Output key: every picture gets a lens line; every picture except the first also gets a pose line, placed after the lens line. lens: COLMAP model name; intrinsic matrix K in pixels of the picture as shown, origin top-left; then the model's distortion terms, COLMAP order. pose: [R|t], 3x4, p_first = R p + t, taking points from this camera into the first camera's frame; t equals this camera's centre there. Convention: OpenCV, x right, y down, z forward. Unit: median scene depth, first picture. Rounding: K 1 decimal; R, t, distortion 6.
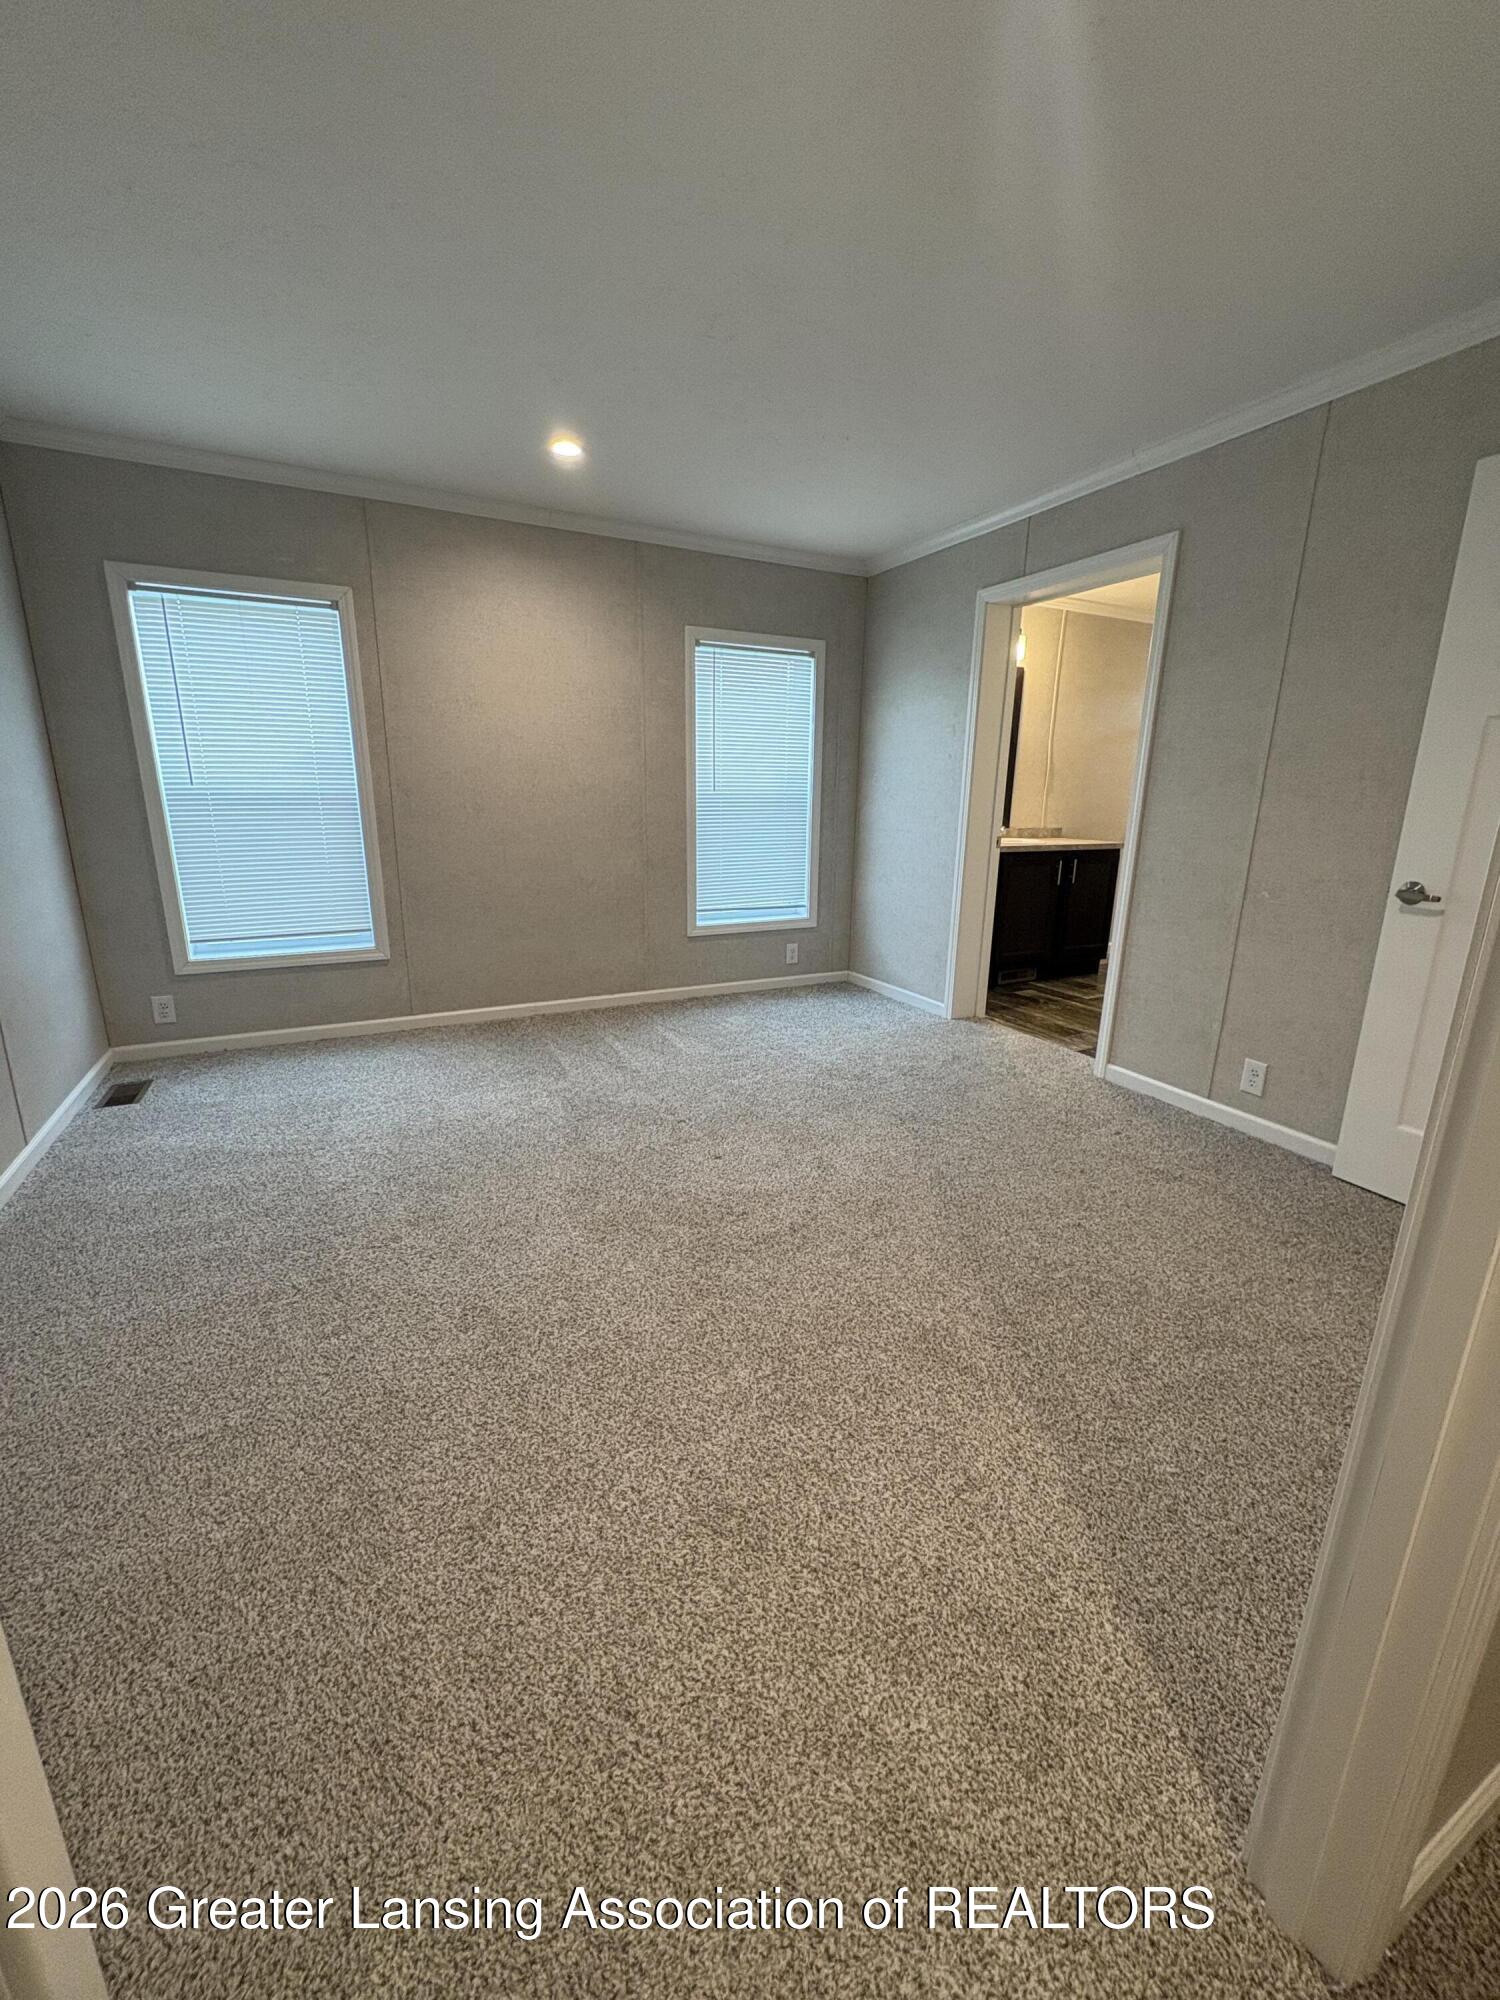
lens RADIAL K [[799.1, 0, 745.1], [0, 799.1, 998.9], [0, 0, 1]] dist [-0.002333, 0.000619]
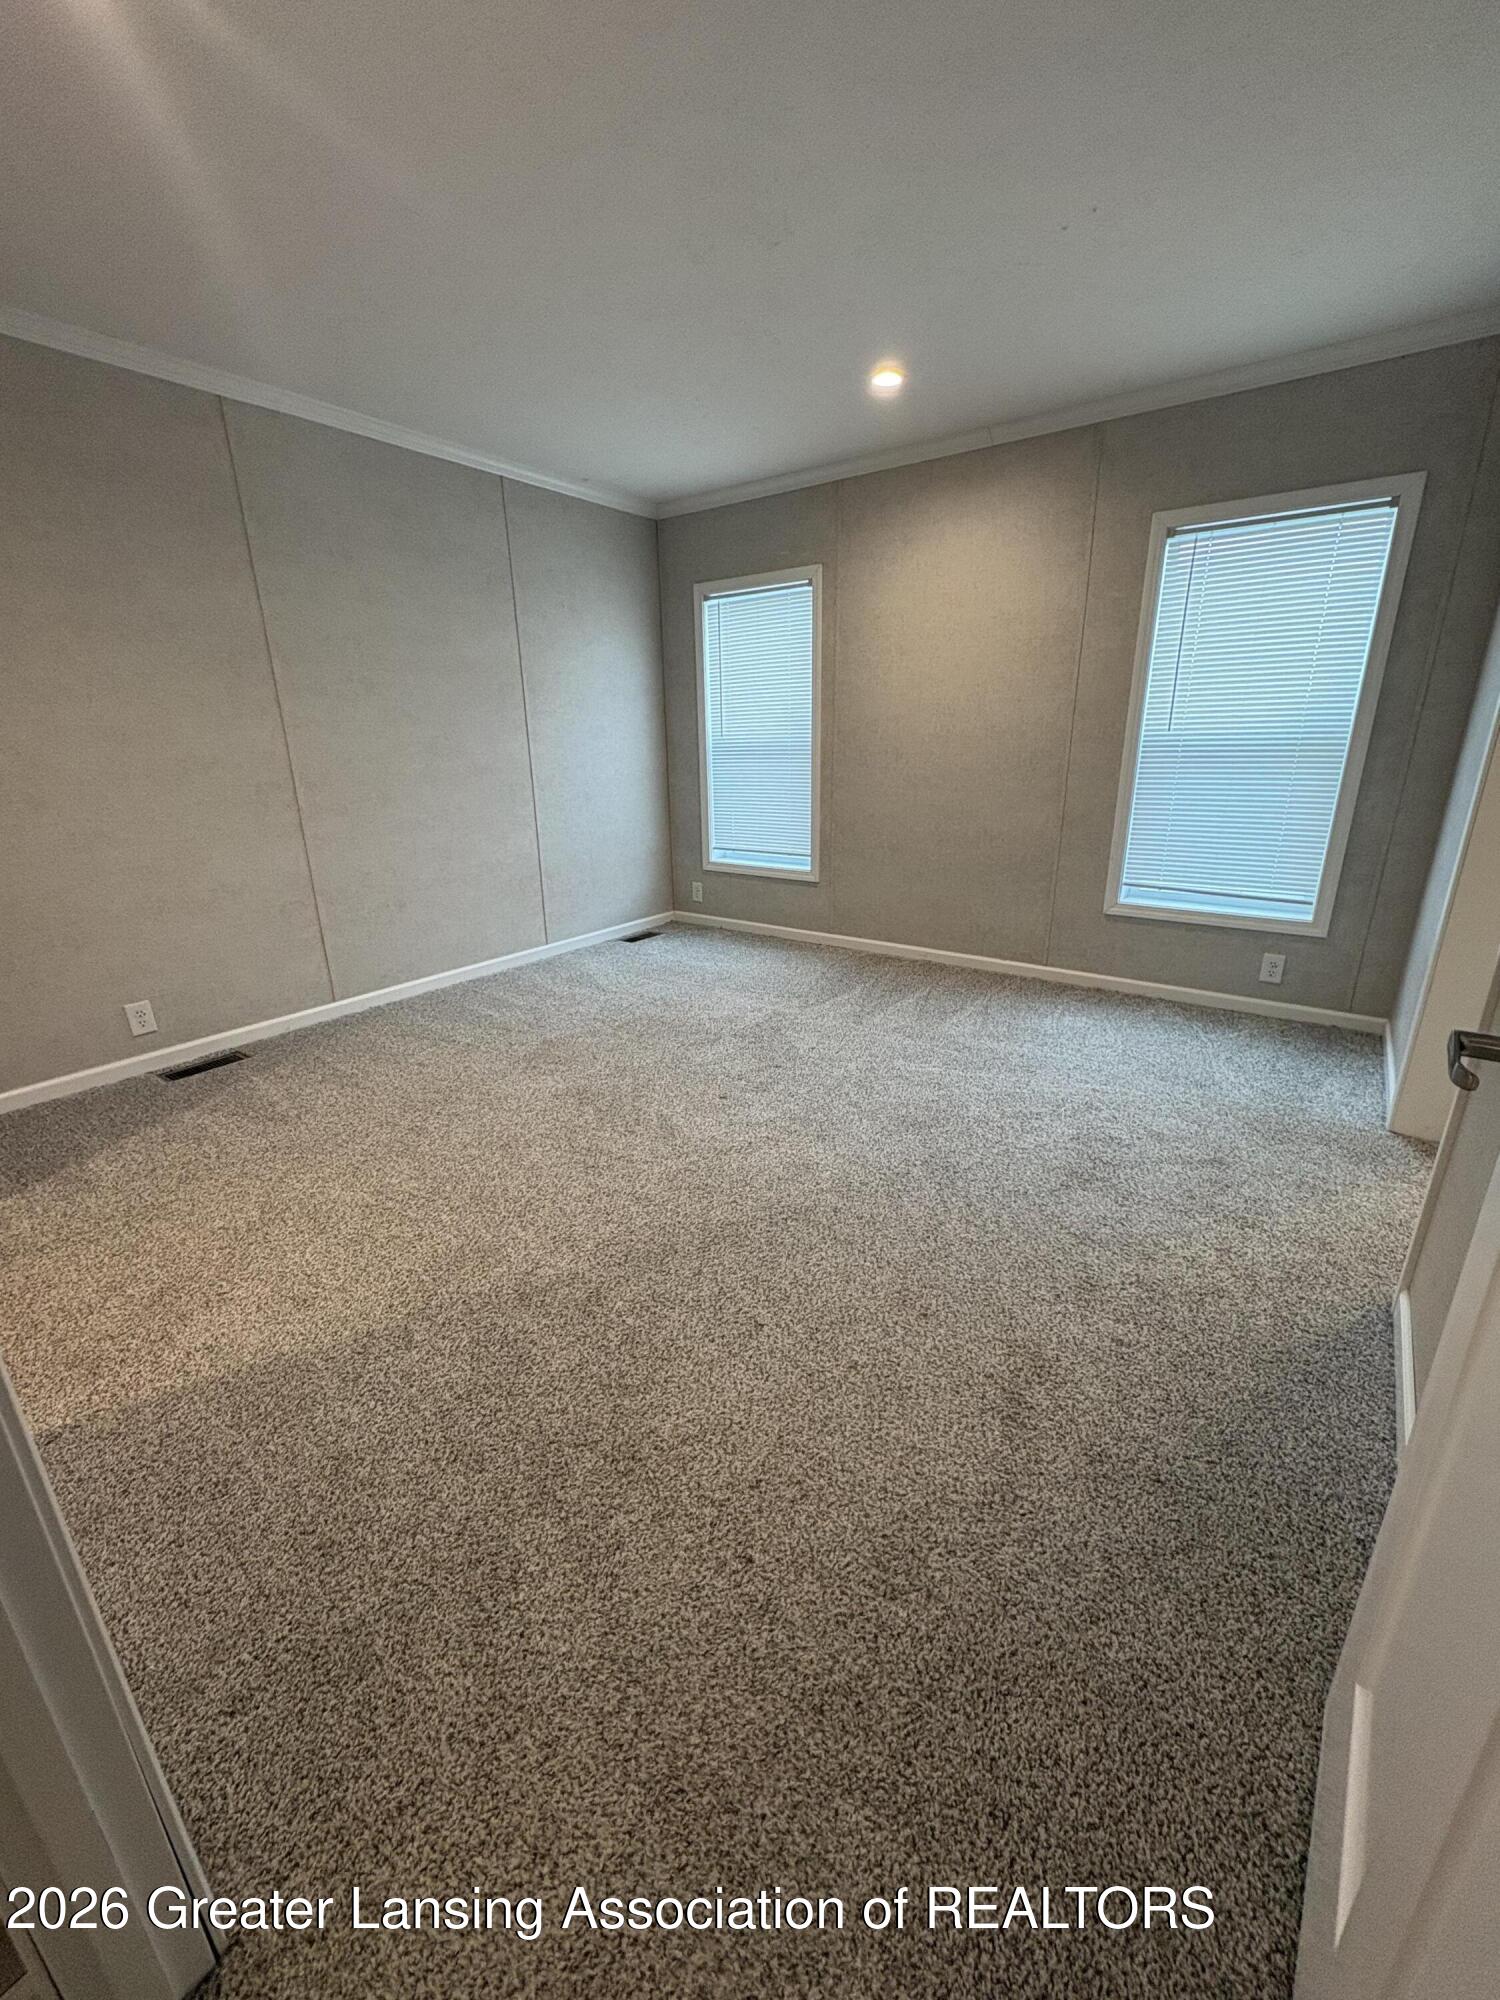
lens RADIAL K [[799.1, 0, 745.1], [0, 799.1, 998.9], [0, 0, 1]] dist [-0.002333, 0.000619]
pose [[0.445410, 0.267410, -0.854460, 0.571102], [-0.202323, 0.959731, 0.194889, -0.092917], [0.872167, 0.086071, 0.481577, 0.344339]]
